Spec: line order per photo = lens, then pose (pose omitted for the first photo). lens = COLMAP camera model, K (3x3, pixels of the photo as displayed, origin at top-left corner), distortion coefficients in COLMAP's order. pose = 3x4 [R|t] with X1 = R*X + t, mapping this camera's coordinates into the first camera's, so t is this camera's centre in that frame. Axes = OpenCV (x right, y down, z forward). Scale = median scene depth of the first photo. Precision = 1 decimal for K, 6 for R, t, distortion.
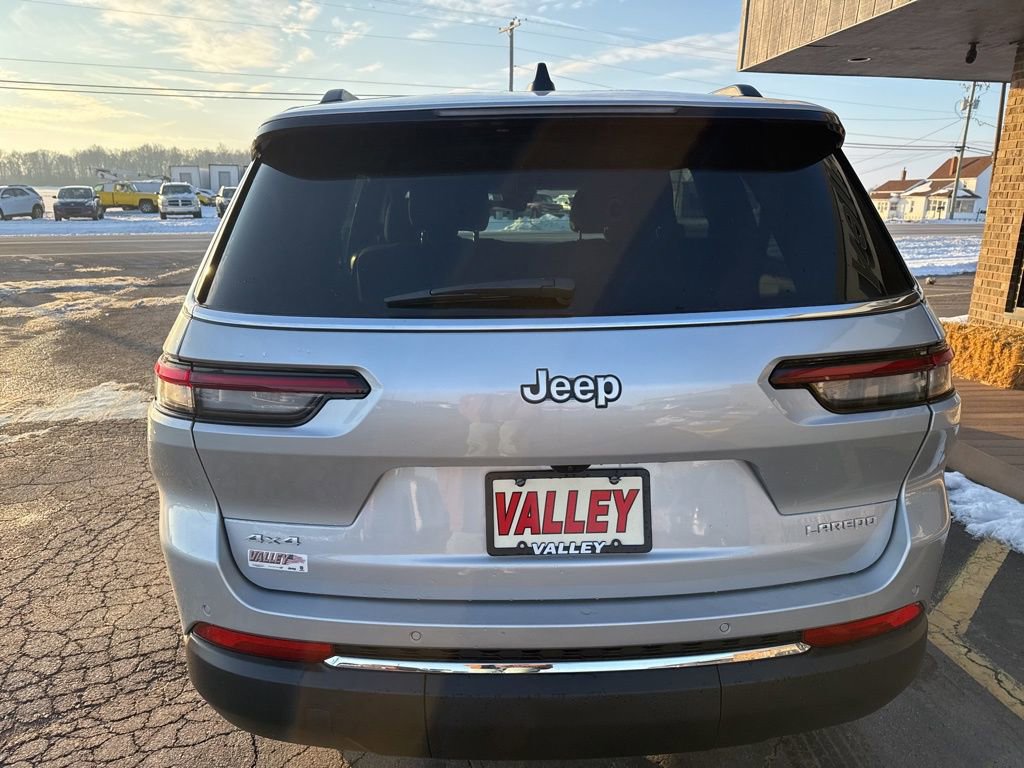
lens RADIAL K [[733.2, 0, 505.2], [0, 733.2, 389.4], [0, 0, 1]] dist [0.042562, -0.041834]
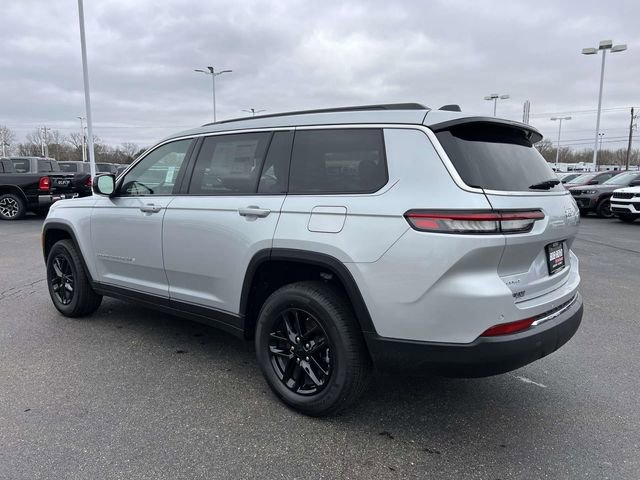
lens RADIAL K [[467.1, 0, 335.5], [0, 467.1, 242.3], [0, 0, 1]] dist [0.033644, -0.021542]
pose [[0.637680, -0.053266, 0.768458, -1.911554], [0.156041, 0.985856, -0.061150, 0.077384], [-0.754331, 0.158905, 0.636972, 0.427626]]
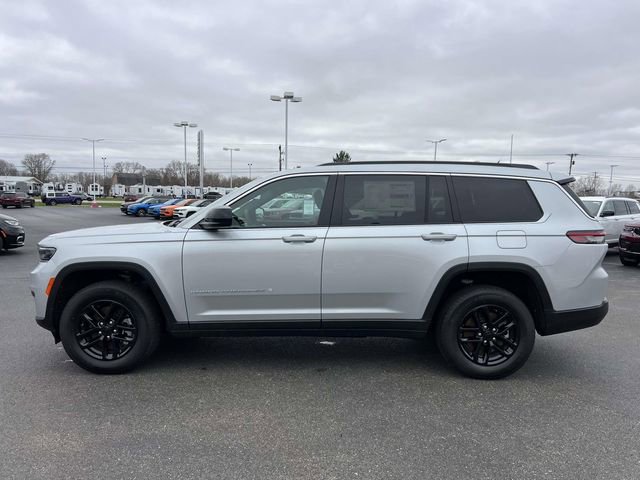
lens RADIAL K [[458.3, 0, 322.2], [0, 458.3, 239.9], [0, 0, 1]] dist [0.042562, -0.041834]
pose [[0.032299, -0.031312, 0.998988, -3.202268], [0.232692, 0.972280, 0.022952, -0.431622], [-0.972014, 0.231715, 0.038690, 2.518637]]
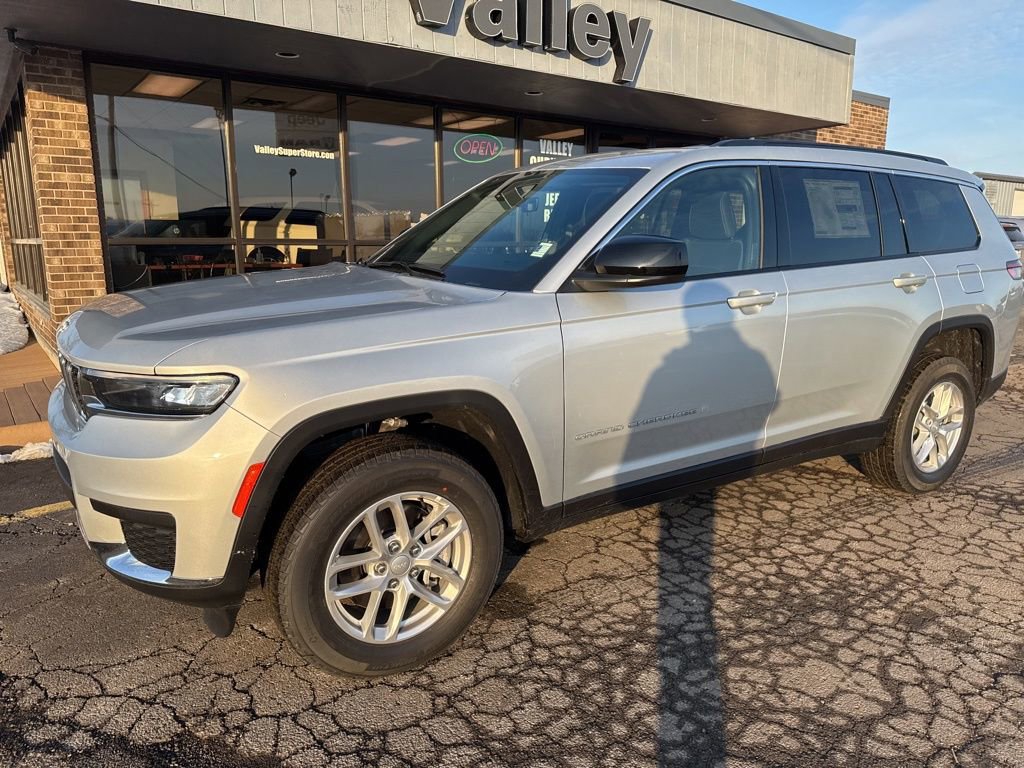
lens RADIAL K [[733.2, 0, 506.1], [0, 733.2, 383.2], [0, 0, 1]] dist [0.042562, -0.041834]
pose [[-0.512882, -0.190527, 0.837049, -2.041464], [0.203995, 0.920081, 0.334420, -1.033297], [-0.833869, 0.342272, -0.433027, 4.304459]]
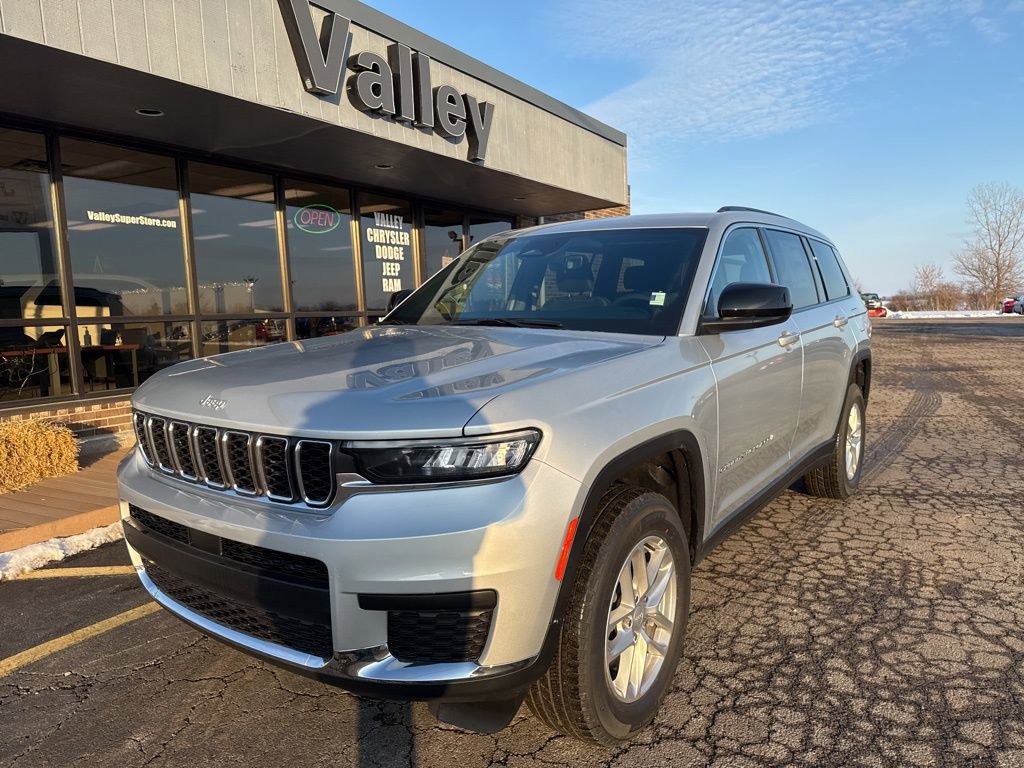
lens RADIAL K [[733.2, 0, 510.4], [0, 733.2, 388.5], [0, 0, 1]] dist [0.042562, -0.041834]
pose [[-0.801361, -0.059649, 0.595200, -1.321218], [0.166412, 0.933506, 0.317606, -1.178387], [-0.574567, 0.353566, -0.738149, 5.108988]]
